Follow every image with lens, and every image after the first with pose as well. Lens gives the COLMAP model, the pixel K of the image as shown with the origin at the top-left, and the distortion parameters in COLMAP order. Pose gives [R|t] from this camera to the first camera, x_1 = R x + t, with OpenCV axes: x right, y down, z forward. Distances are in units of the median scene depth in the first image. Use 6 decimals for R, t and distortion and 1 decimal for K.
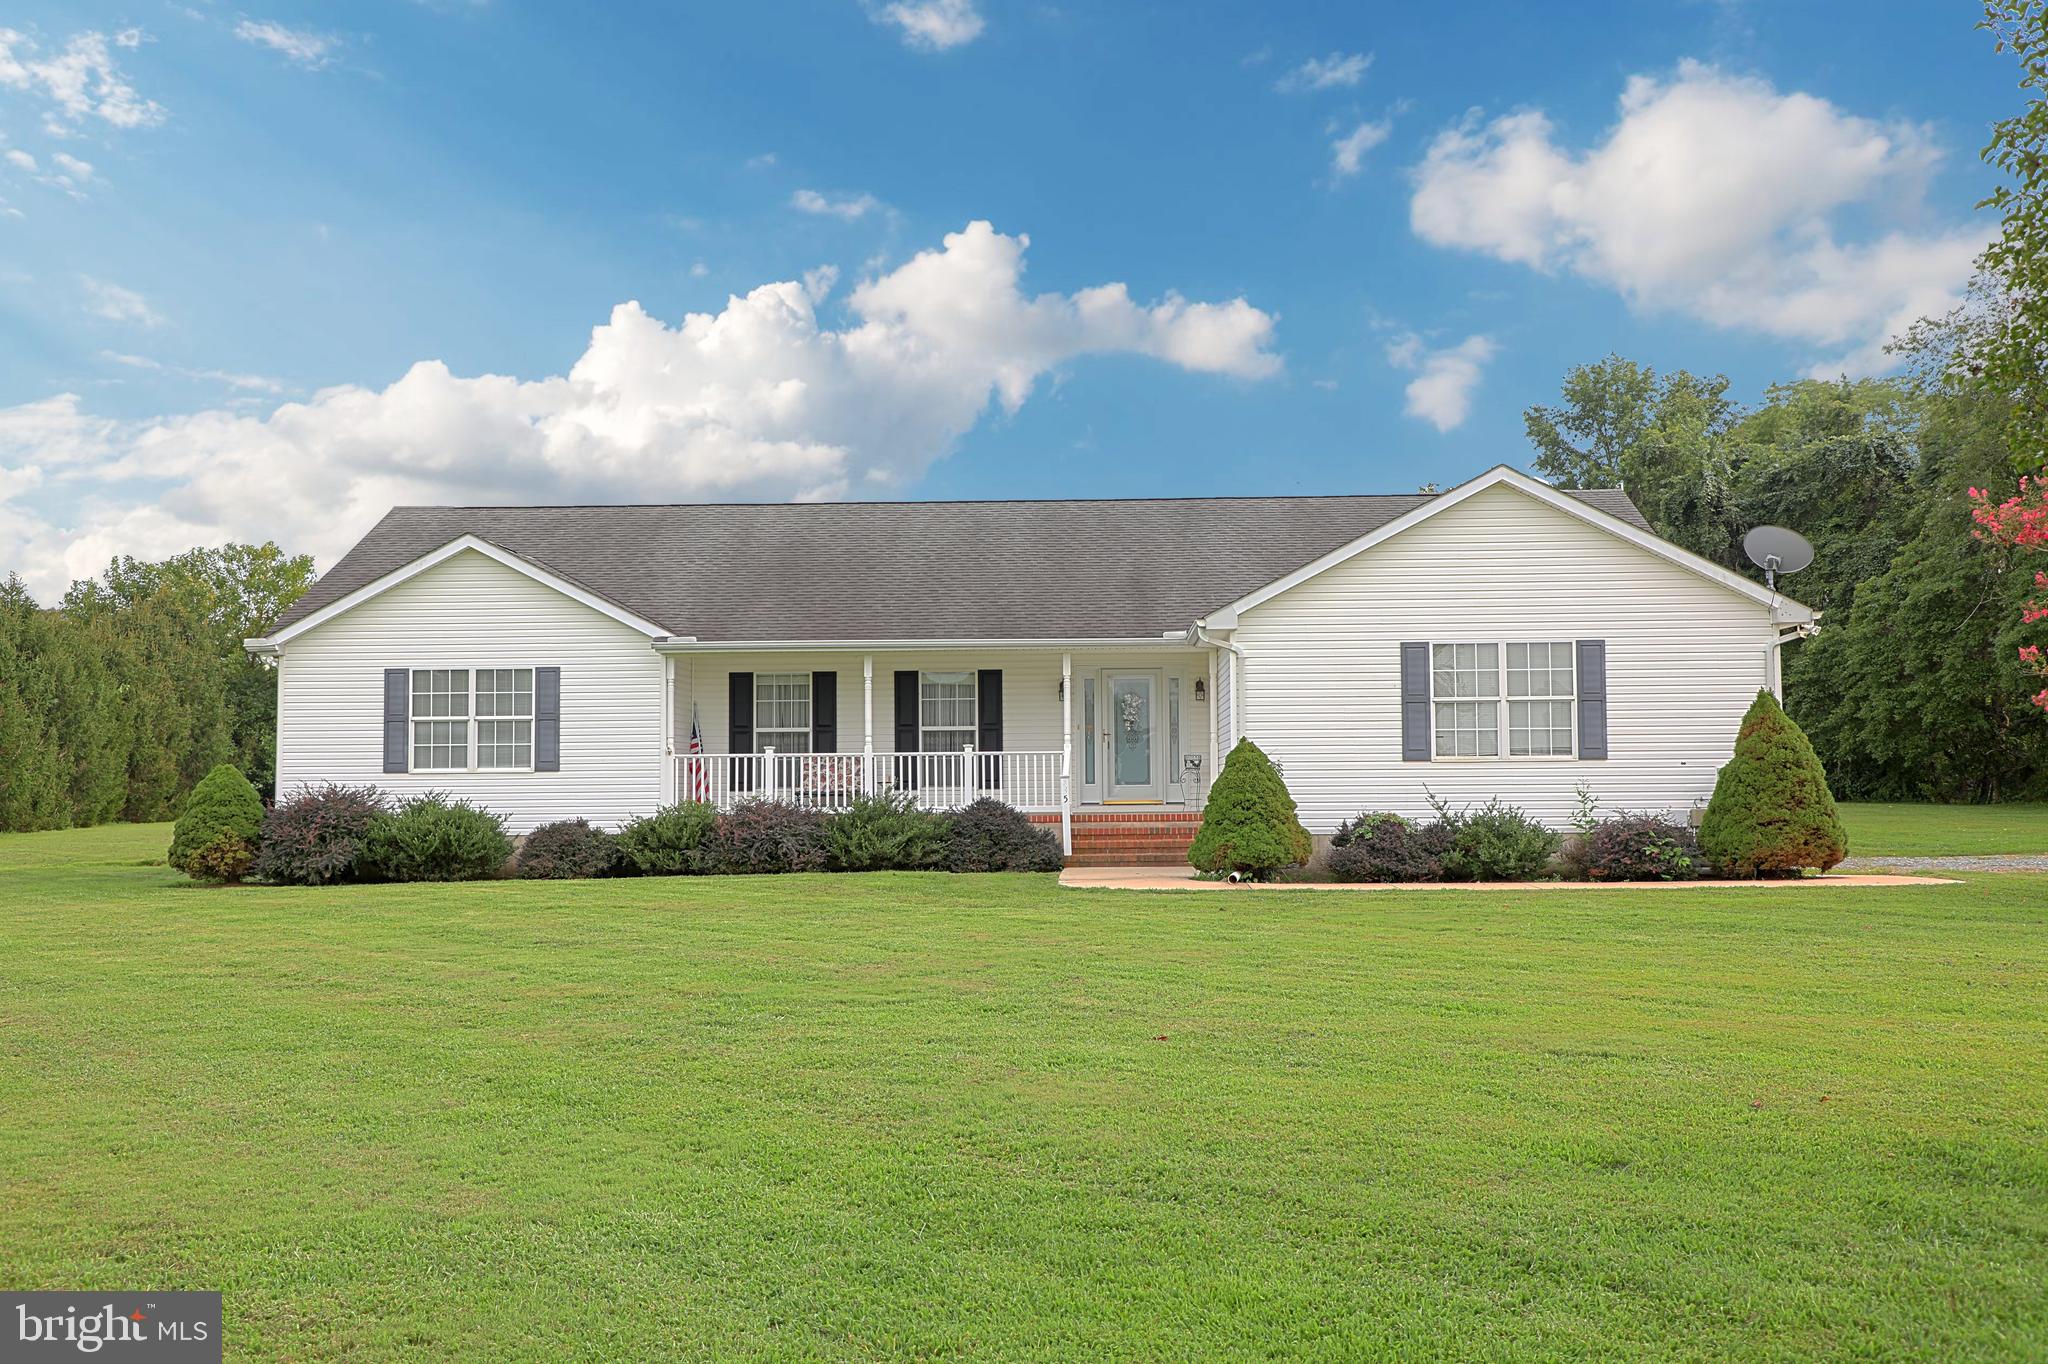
lens RADIAL K [[1985.2, 0, 1026.0], [0, 1985.2, 710.3], [0, 0, 1]] dist [0.055436, 0.020722]
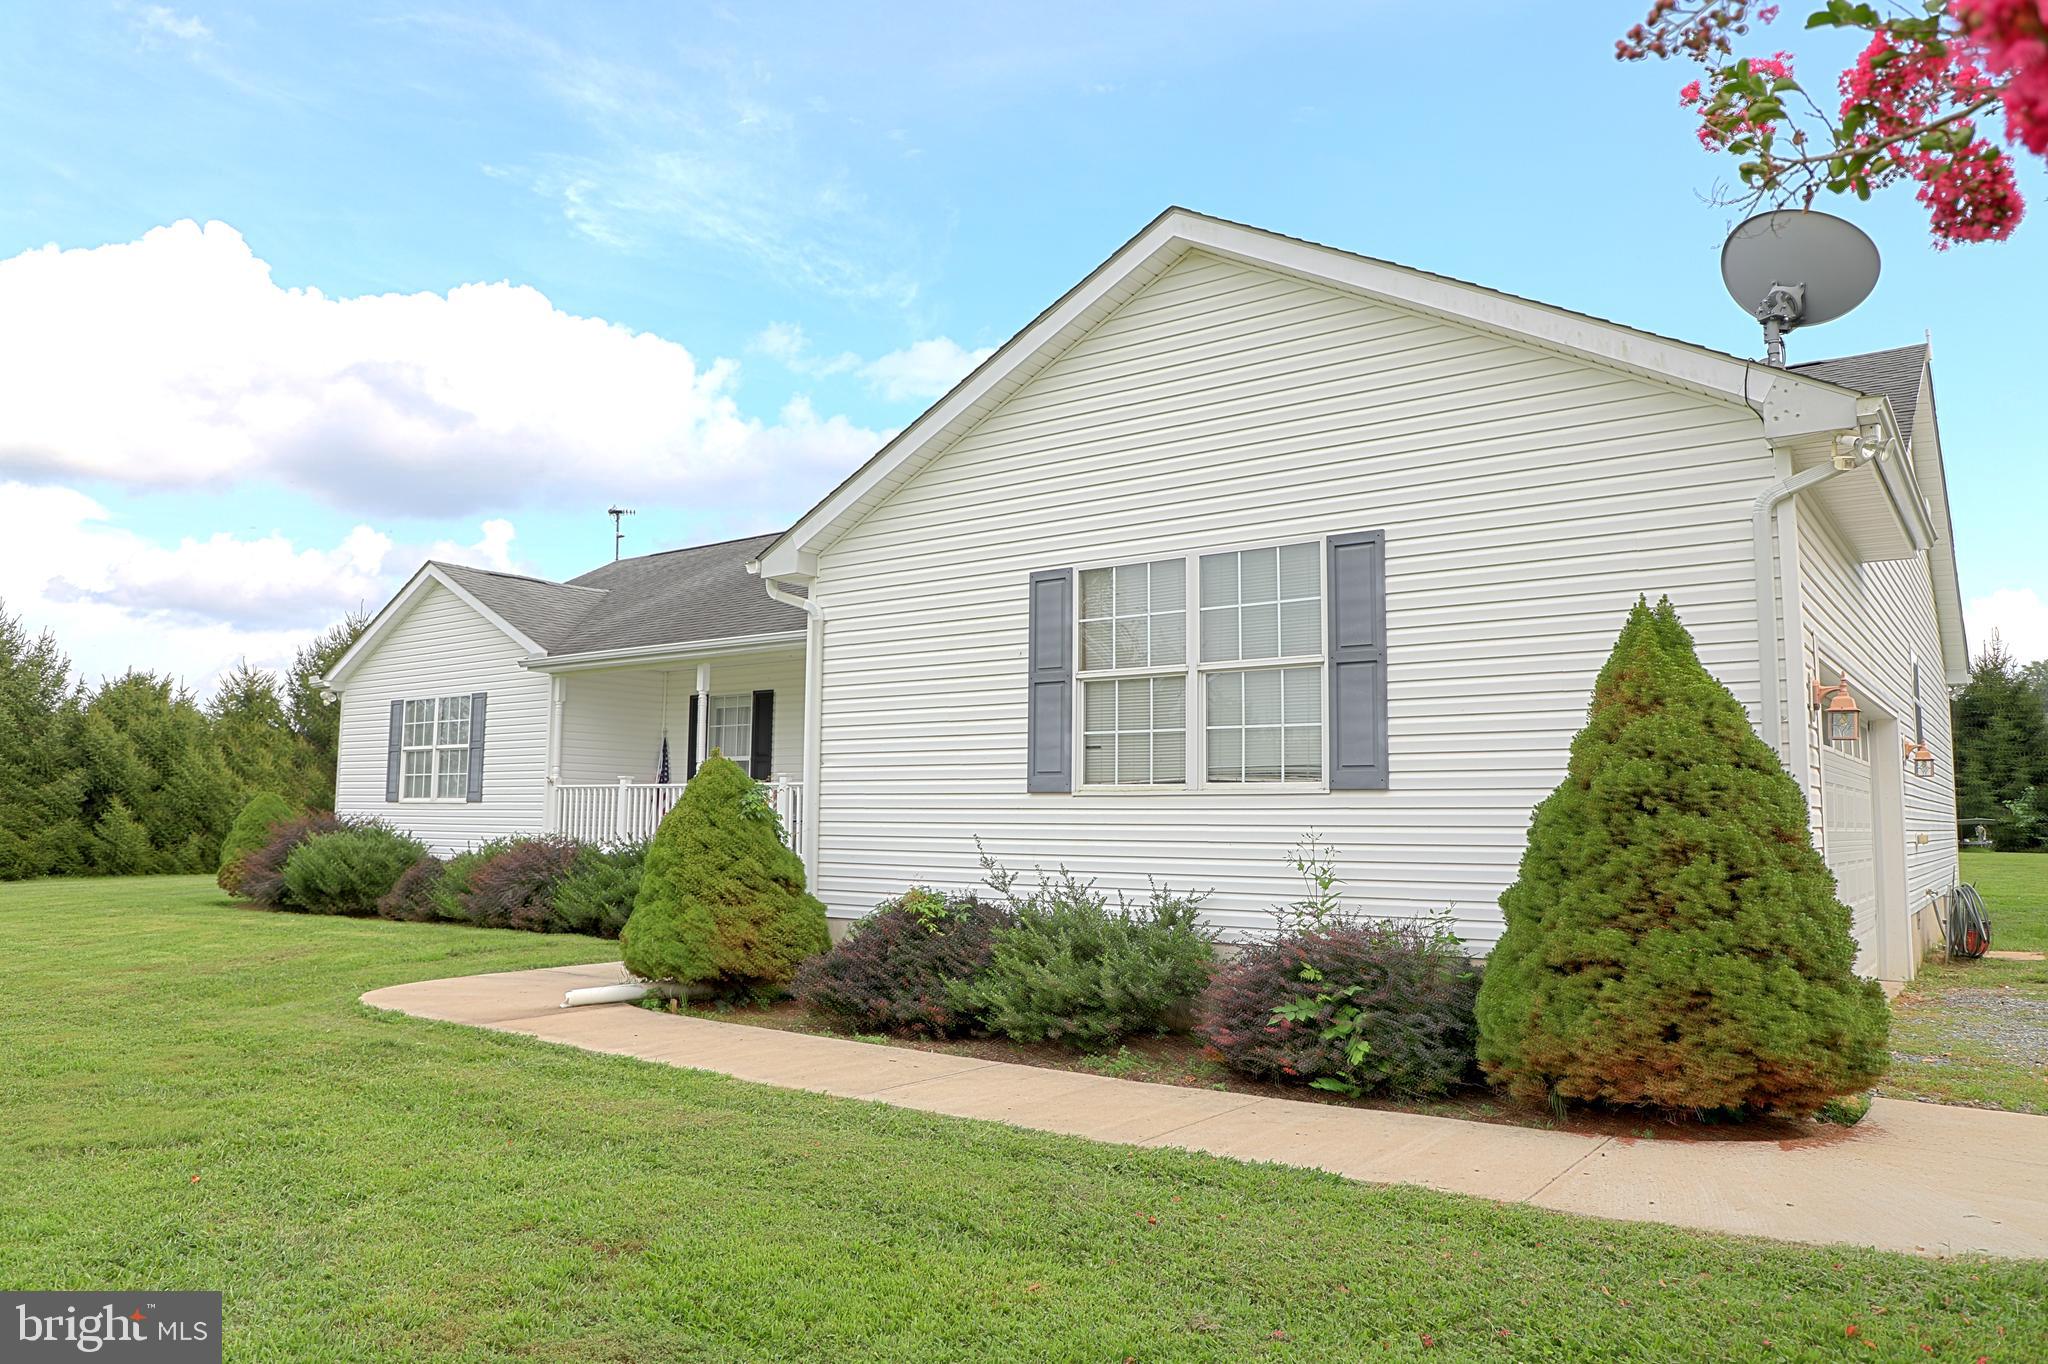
lens RADIAL K [[1407.1, 0, 1024.0], [0, 1407.1, 682.0], [0, 0, 1]] dist [-0.078061, 0.049203]
pose [[0.825493, -0.040426, -0.562963, 0.401163], [0.005013, 0.997917, -0.064309, 0.019872], [0.564391, 0.050264, 0.823976, 0.688545]]
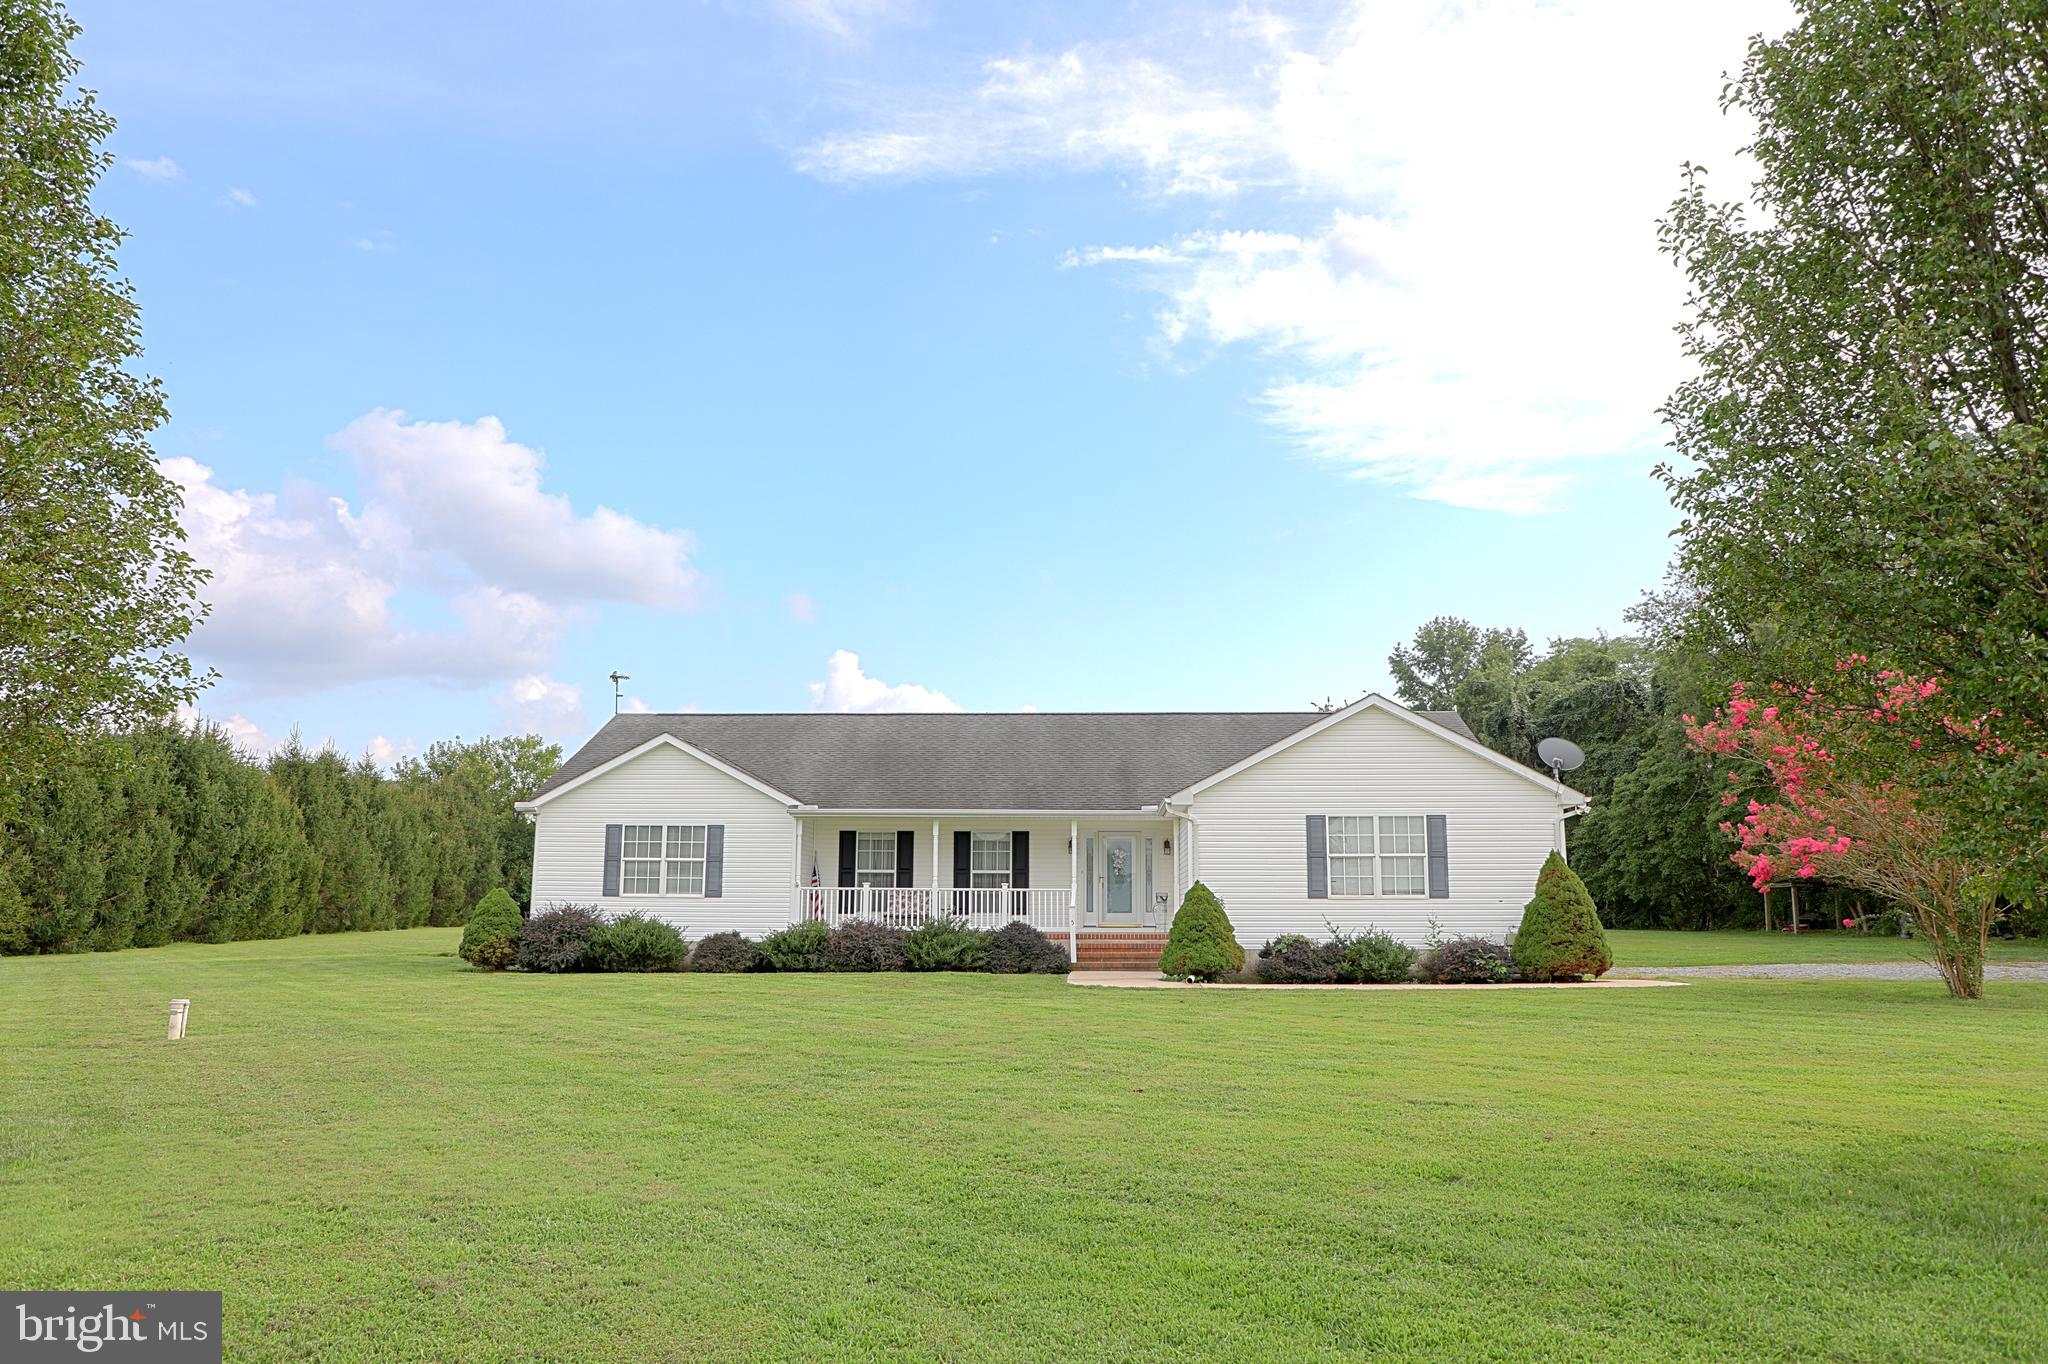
lens RADIAL K [[1389.5, 0, 1018.8], [0, 1389.5, 684.1], [0, 0, 1]] dist [-0.079723, 0.046800]
pose [[0.999747, 0.010681, -0.019778, -0.000859], [-0.013083, 0.991992, -0.125625, 0.000269], [0.018278, 0.125852, 0.991881, -0.010176]]
